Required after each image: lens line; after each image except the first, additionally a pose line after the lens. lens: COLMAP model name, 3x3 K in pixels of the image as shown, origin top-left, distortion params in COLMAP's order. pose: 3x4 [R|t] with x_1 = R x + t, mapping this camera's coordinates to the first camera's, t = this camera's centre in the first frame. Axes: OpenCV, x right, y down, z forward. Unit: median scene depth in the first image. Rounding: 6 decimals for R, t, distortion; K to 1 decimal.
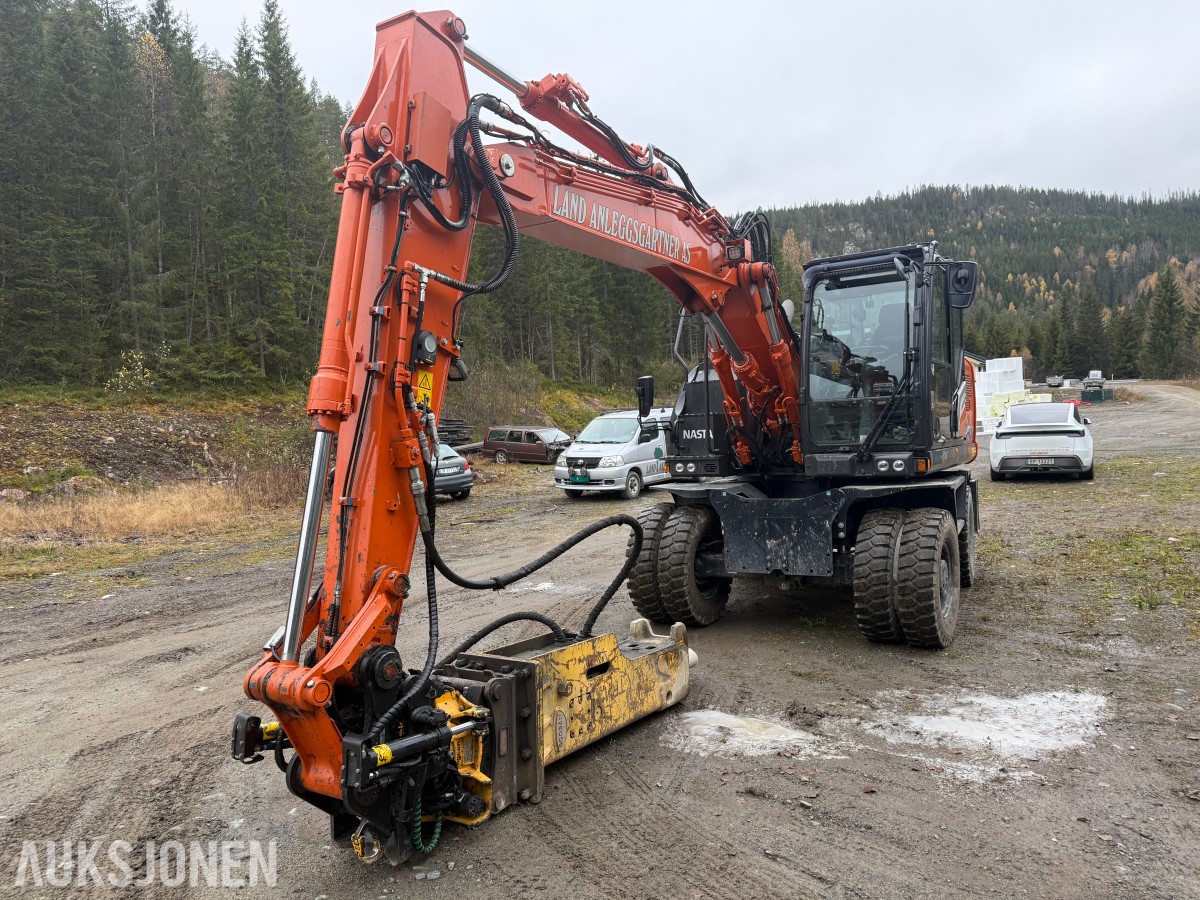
lens RADIAL K [[836.0, 0, 599.2], [0, 836.0, 456.1], [0, 0, 1]] dist [0.085448, -0.102871]
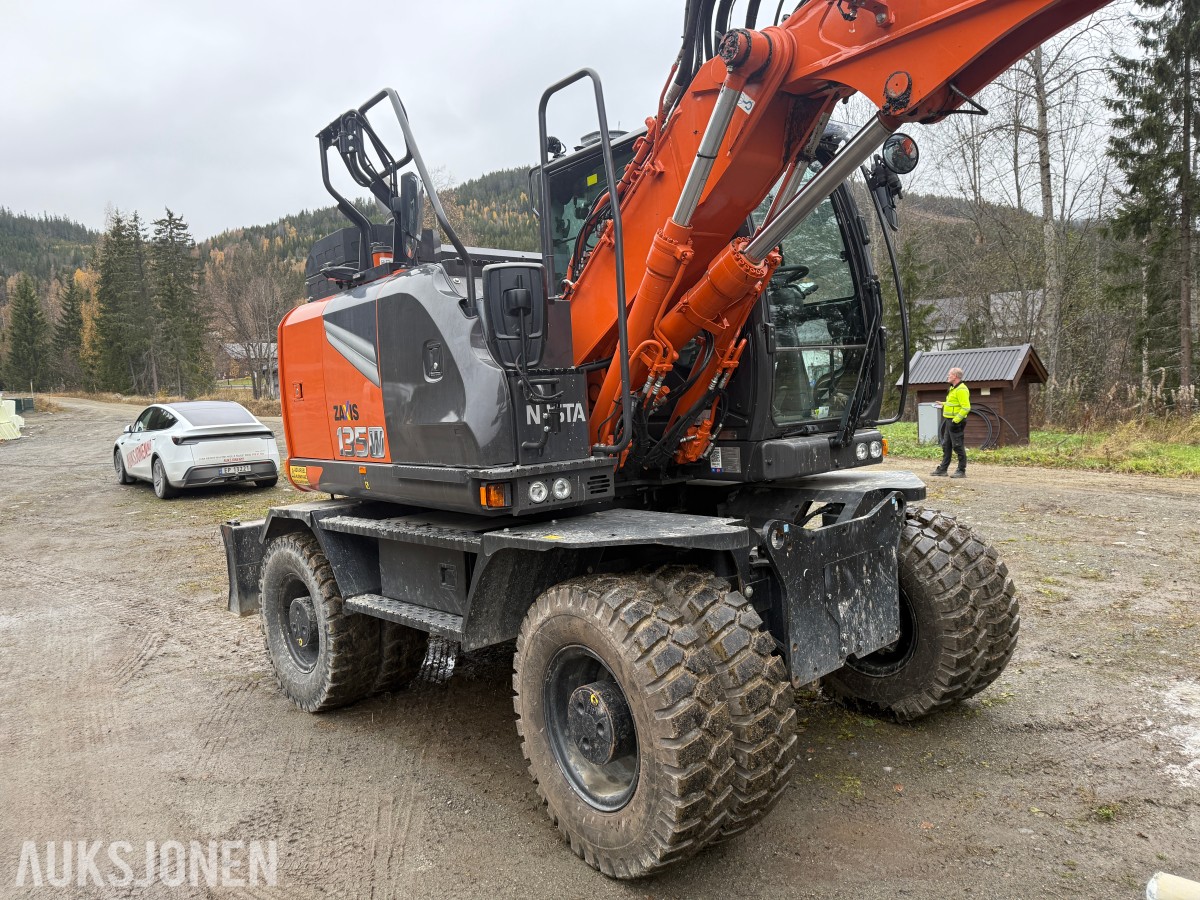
lens RADIAL K [[849.2, 0, 589.0], [0, 849.2, 444.0], [0, 0, 1]] dist [0.025316, -0.000073]
pose [[0.360208, -0.038593, 0.932074, -0.324049], [0.069207, 0.997496, 0.014556, -0.016732], [-0.930302, 0.059263, 0.361977, 0.885810]]
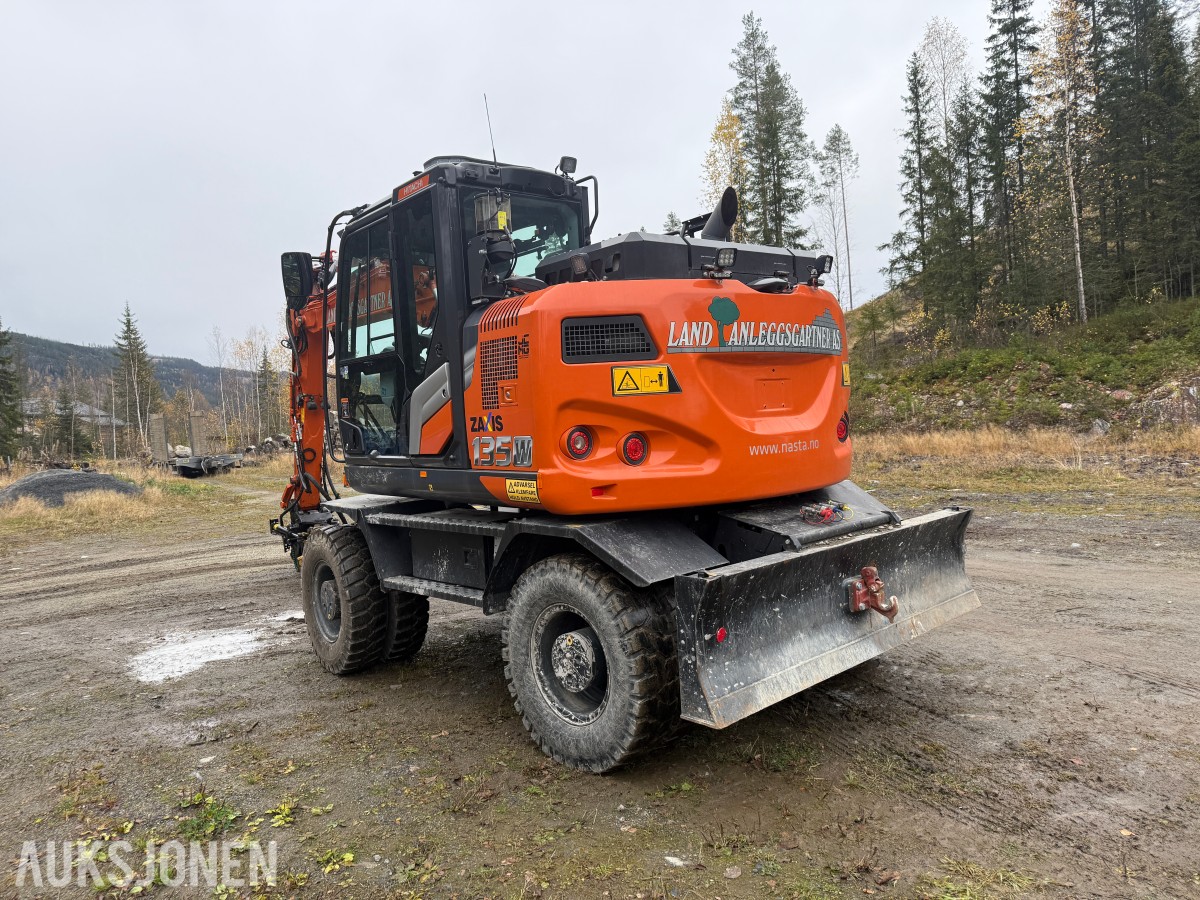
lens RADIAL K [[841.5, 0, 600.0], [0, 841.5, 450.0], [0, 0, 1]] dist [0.045666, -0.059960]
pose [[-0.329178, 0.100218, -0.938935, 1.048928], [0.049242, 0.994821, 0.088919, -0.082264], [0.942983, -0.016965, -0.332408, 1.428590]]
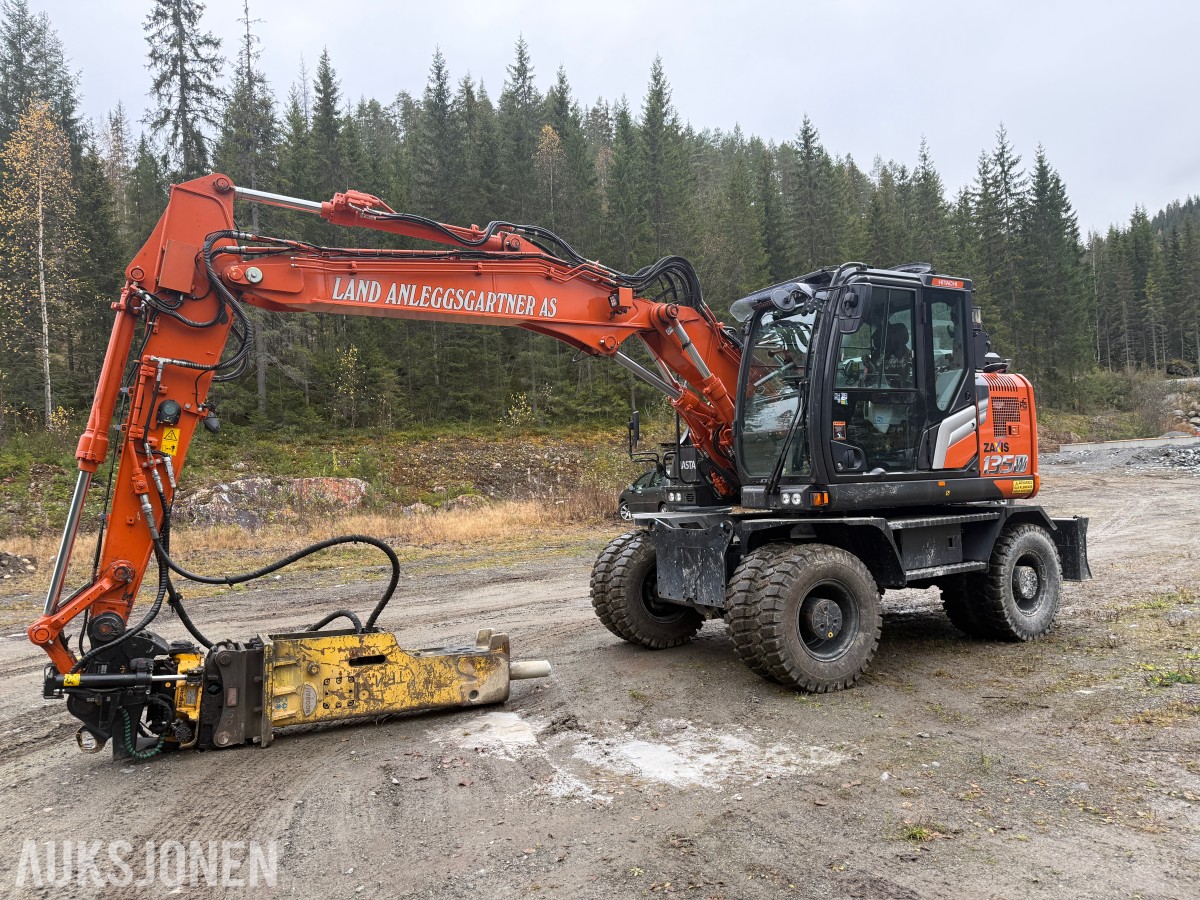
lens RADIAL K [[834.0, 0, 602.9], [0, 834.0, 458.5], [0, 0, 1]] dist [0.108185, -0.166215]
pose [[0.874028, -0.004115, -0.485859, 0.574417], [-0.008009, 0.999706, -0.022874, -0.010739], [0.485810, 0.023883, 0.873738, 0.046984]]
